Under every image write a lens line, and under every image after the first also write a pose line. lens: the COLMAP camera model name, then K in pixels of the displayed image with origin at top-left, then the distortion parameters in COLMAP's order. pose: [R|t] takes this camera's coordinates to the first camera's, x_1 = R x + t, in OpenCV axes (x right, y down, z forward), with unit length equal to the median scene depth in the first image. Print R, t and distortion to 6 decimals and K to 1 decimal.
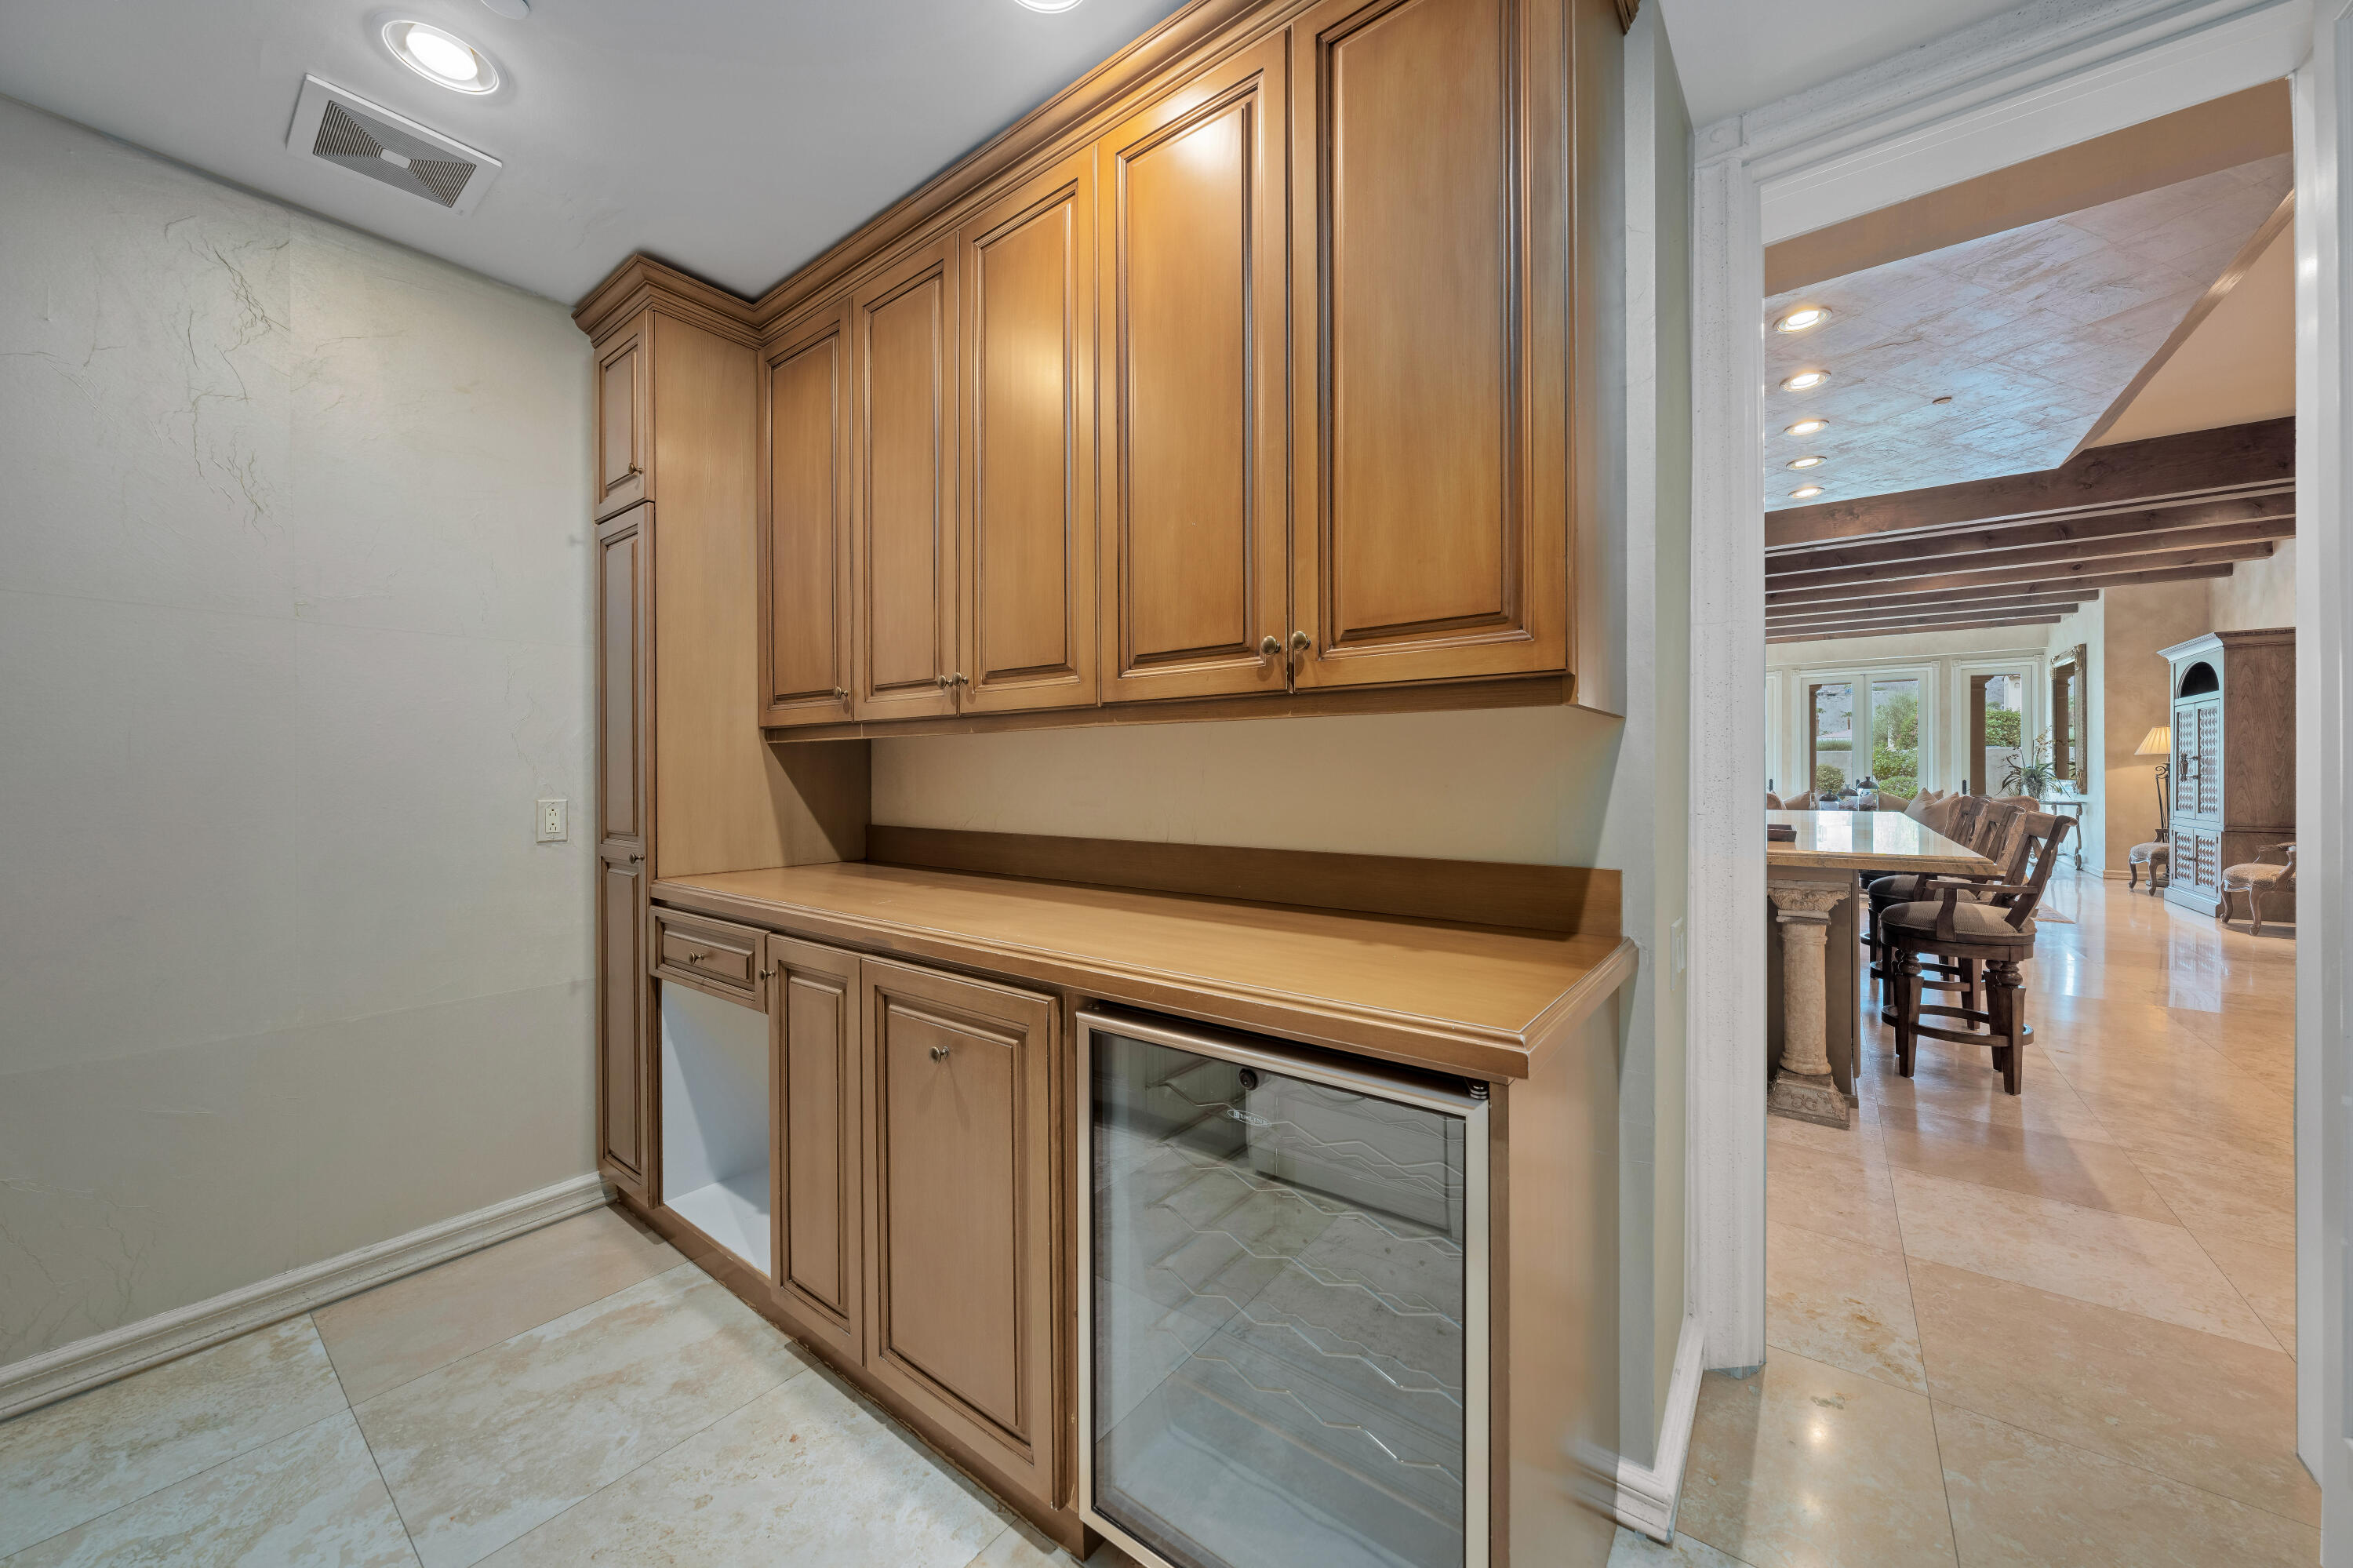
lens RADIAL K [[840.7, 0, 1188.4], [0, 840.7, 775.1], [0, 0, 1]] dist [-0.000817, -0.000046]
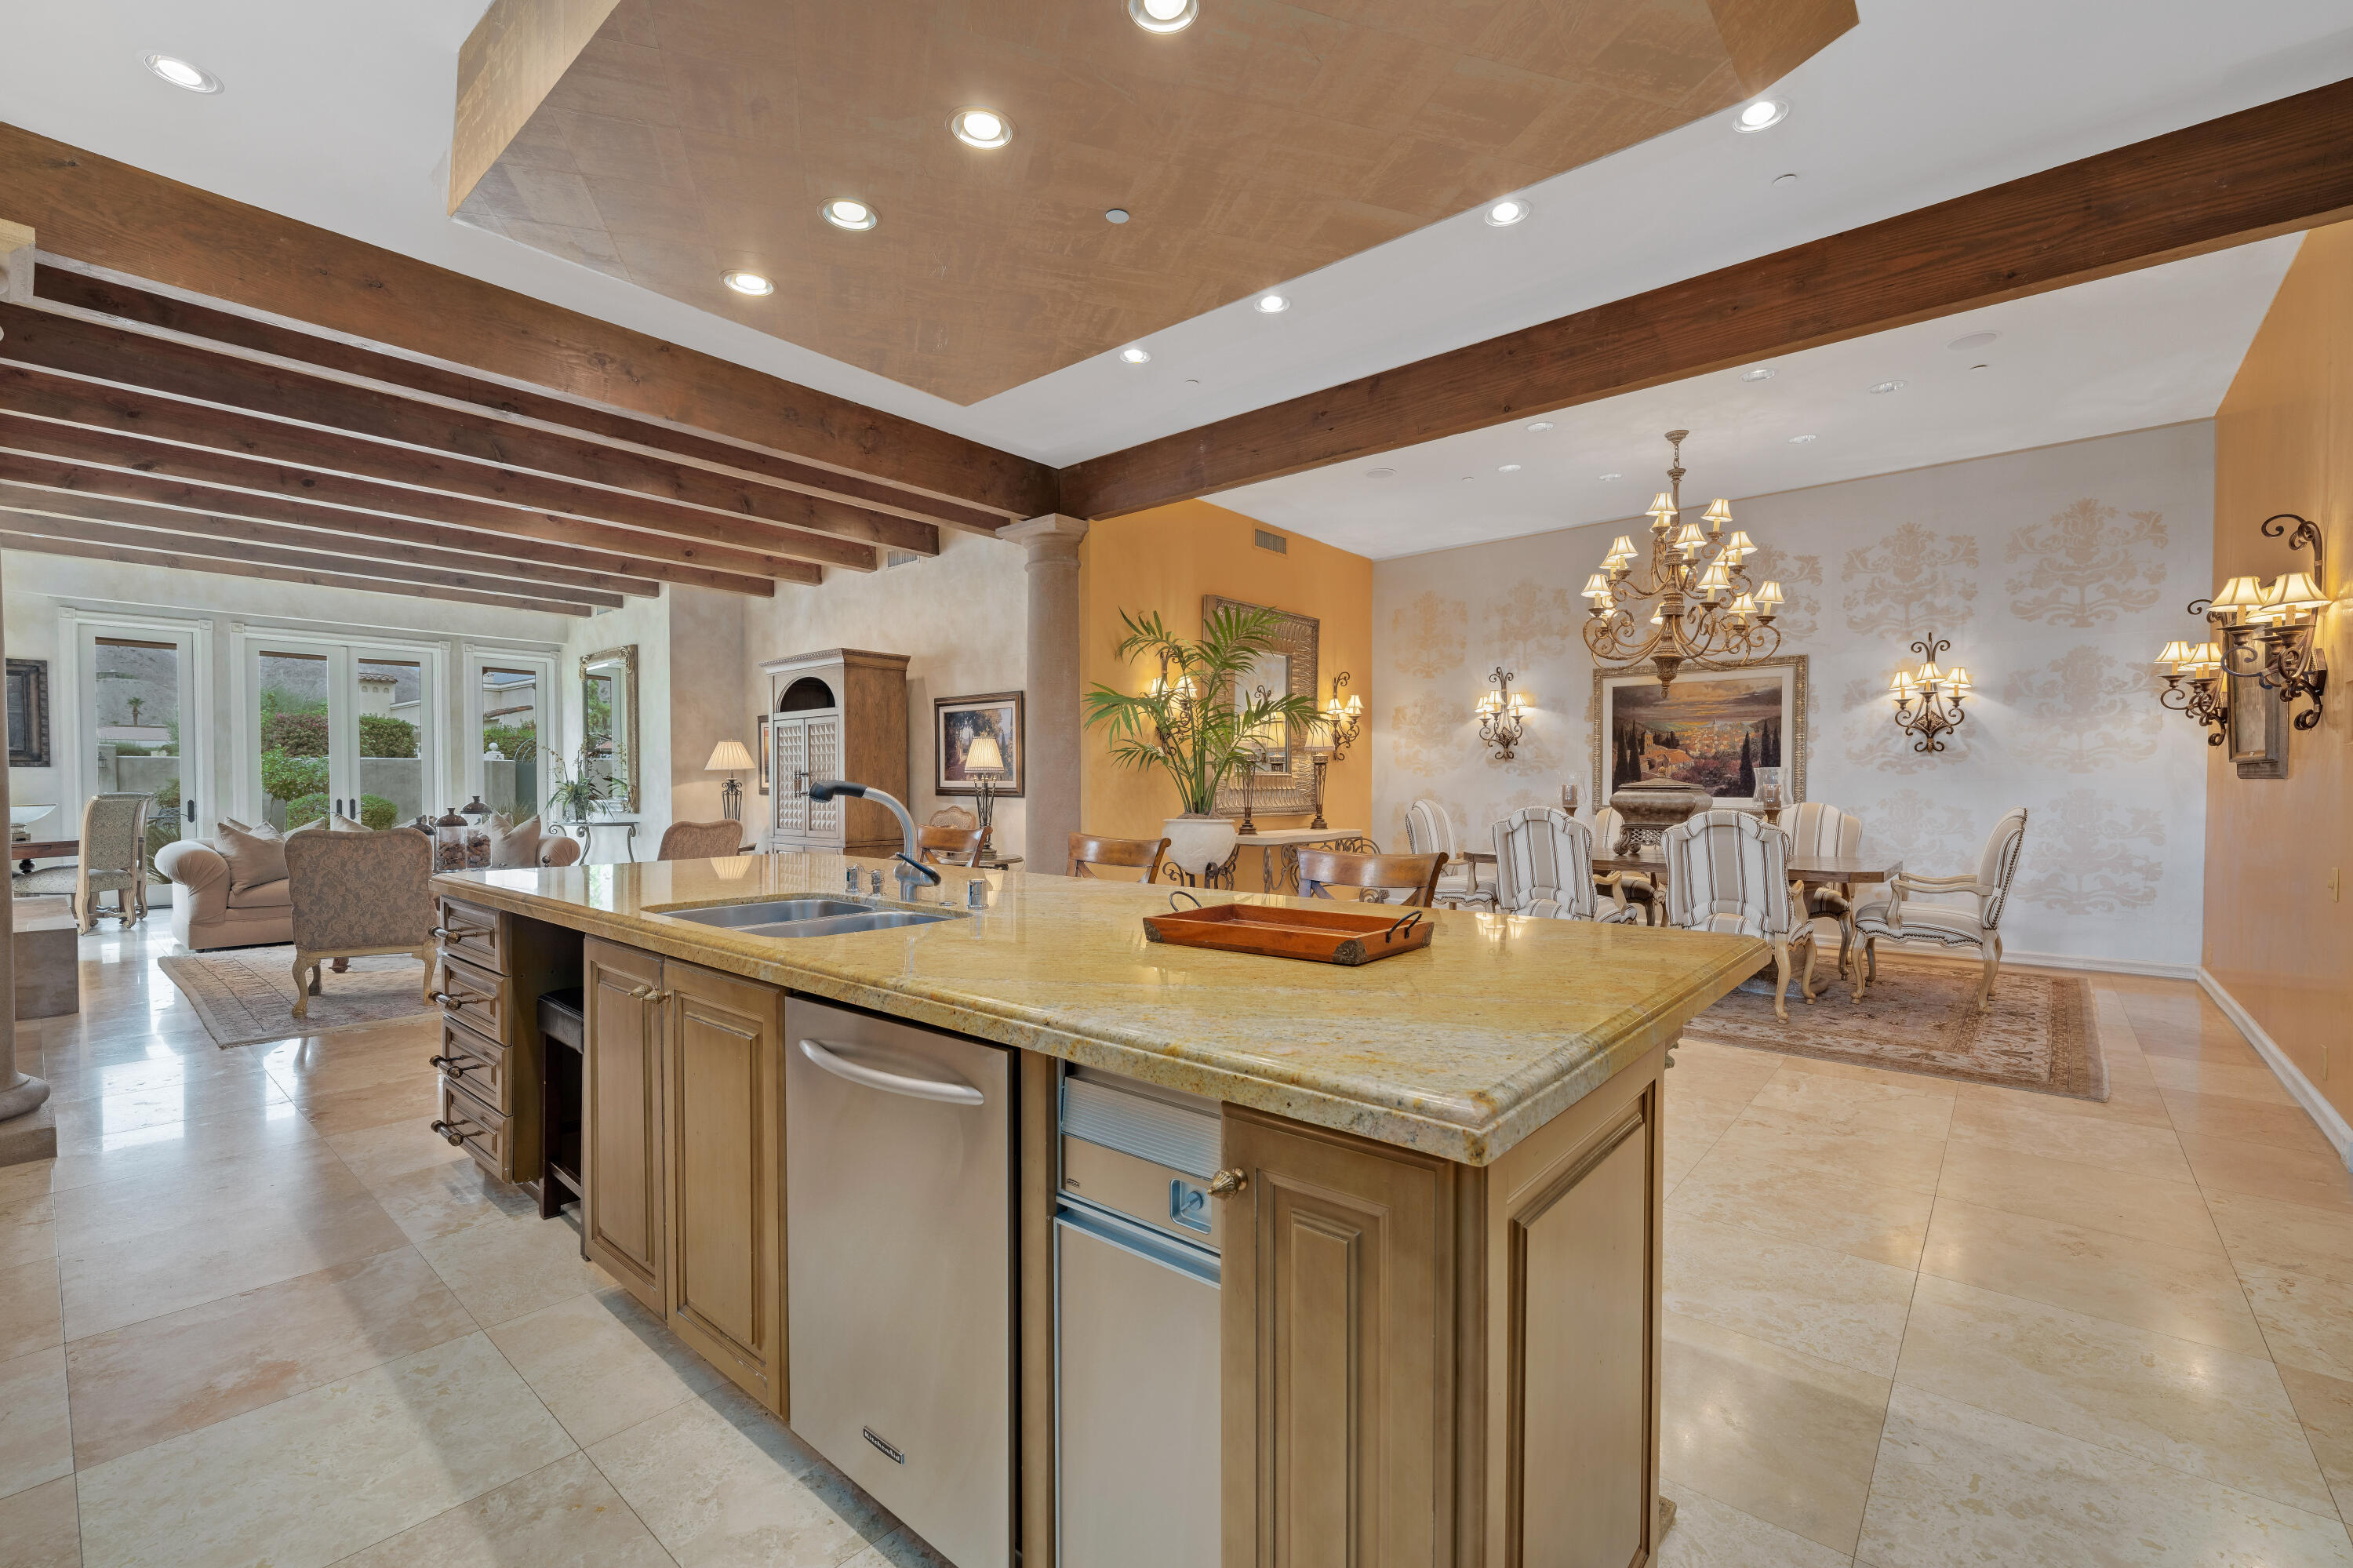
lens RADIAL K [[986.4, 0, 1183.9], [0, 986.4, 804.7], [0, 0, 1]] dist [-0.000174, -0.000056]
pose [[0.061350, -0.016373, 0.997982, 0.077913], [0.002433, 0.999865, 0.016254, -0.003099], [-0.998113, 0.001430, 0.061382, 0.507808]]
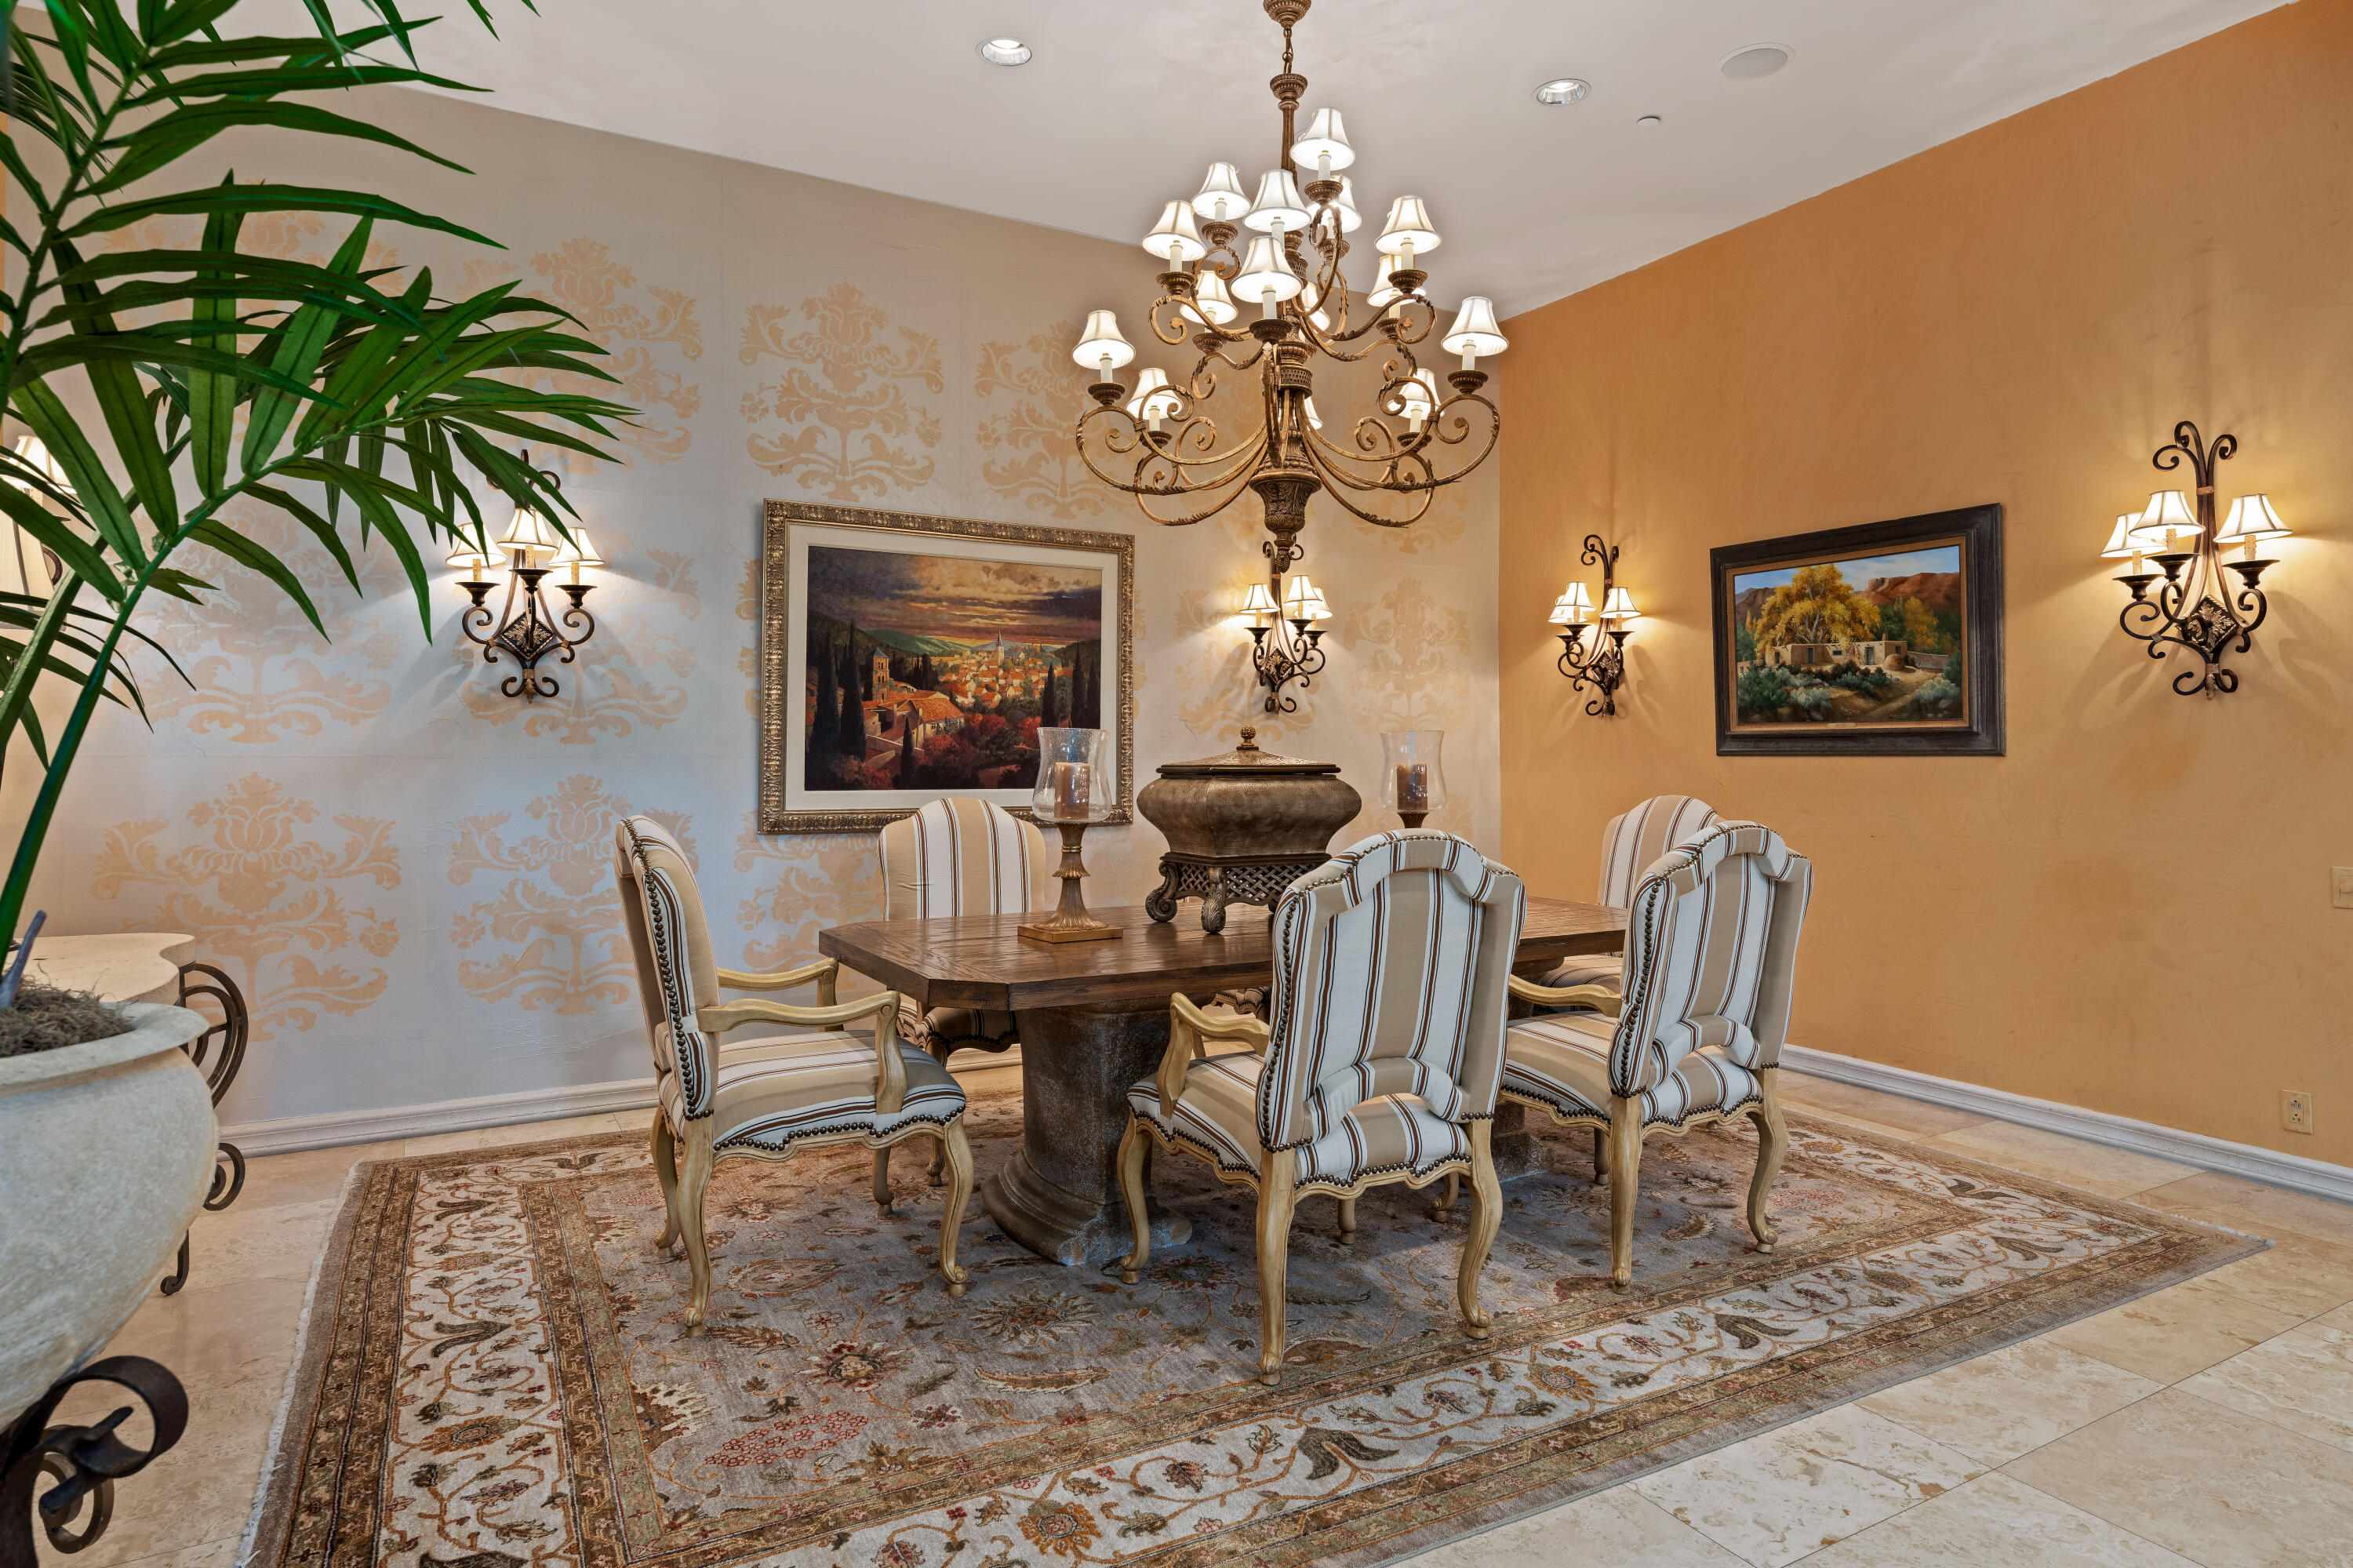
lens RADIAL K [[1332.9, 0, 1186.9], [0, 1332.9, 728.5], [0, 0, 1]] dist [0.002637, 0.000794]
pose [[-0.918495, 0.015331, 0.395134, 0.809829], [0.006206, 0.999684, -0.024362, -0.007097], [-0.395383, -0.019924, -0.918300, 0.639081]]
